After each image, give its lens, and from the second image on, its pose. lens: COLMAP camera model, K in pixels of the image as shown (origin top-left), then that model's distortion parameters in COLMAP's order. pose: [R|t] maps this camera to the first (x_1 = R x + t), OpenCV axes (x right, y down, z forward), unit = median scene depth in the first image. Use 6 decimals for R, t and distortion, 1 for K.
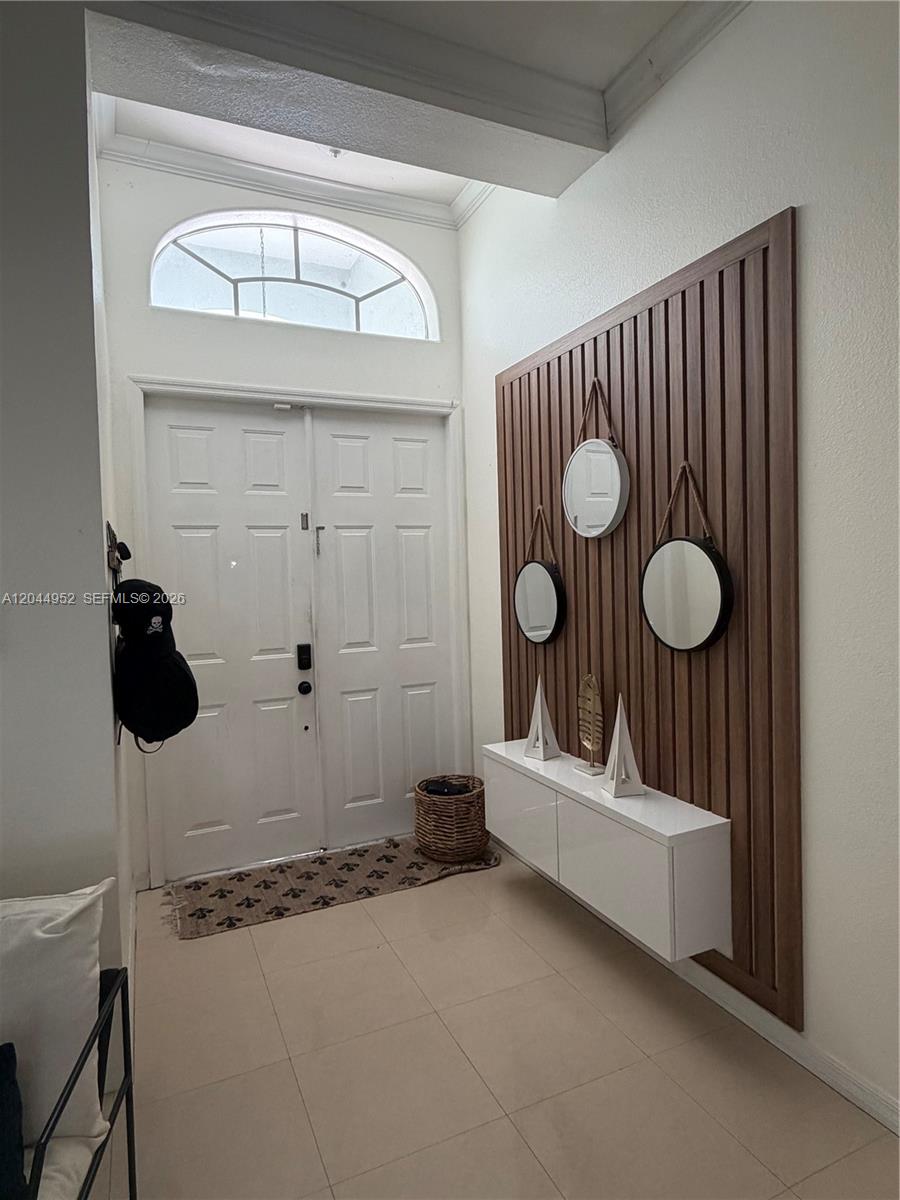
lens RADIAL K [[687.4, 0, 450.0], [0, 687.4, 600.0], [0, 0, 1]] dist [0.000208, 0.000132]
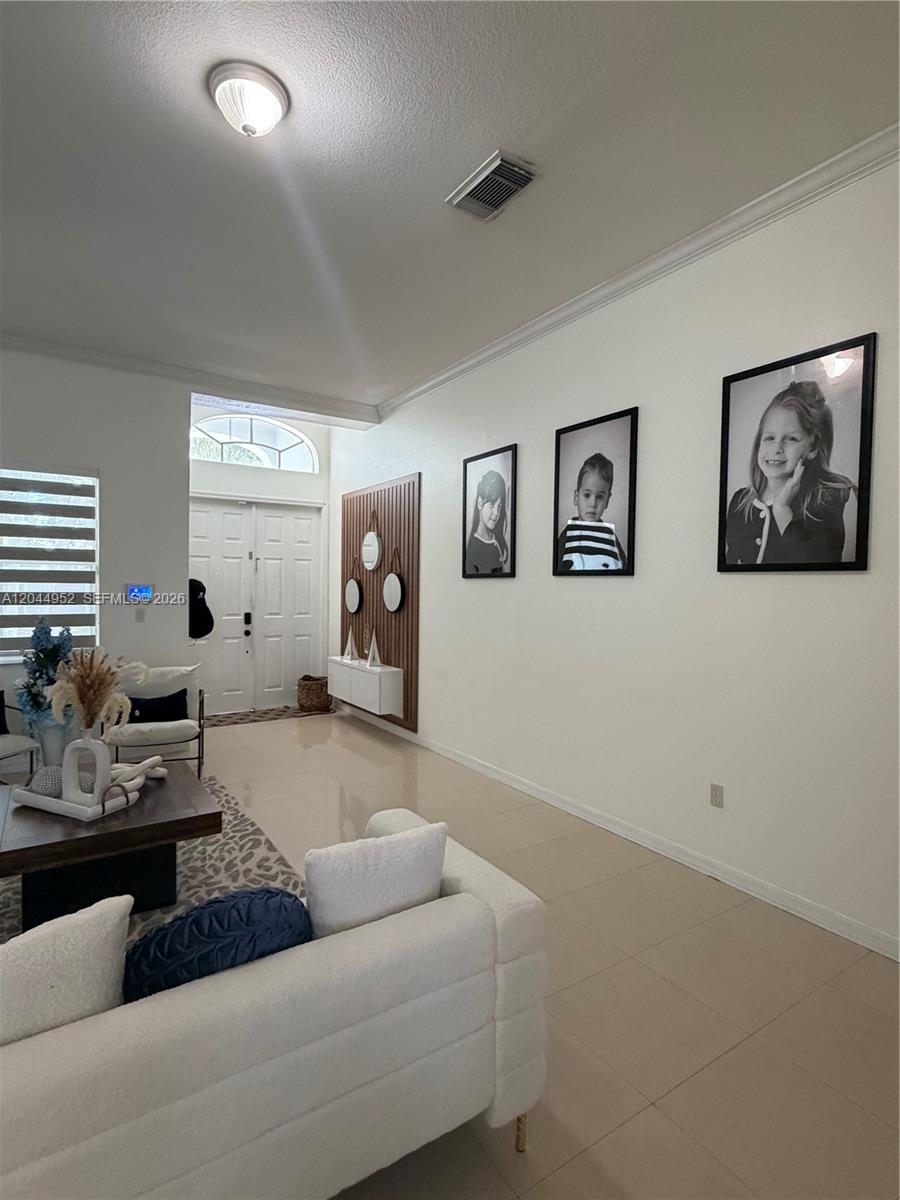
lens RADIAL K [[610.4, 0, 449.2], [0, 610.4, 608.0], [0, 0, 1]] dist [-0.002258, -0.000223]
pose [[0.988292, 0.037632, 0.147859, 0.131213], [-0.036700, 0.999286, -0.009022, 0.045735], [-0.148093, 0.003490, 0.988967, -1.012164]]
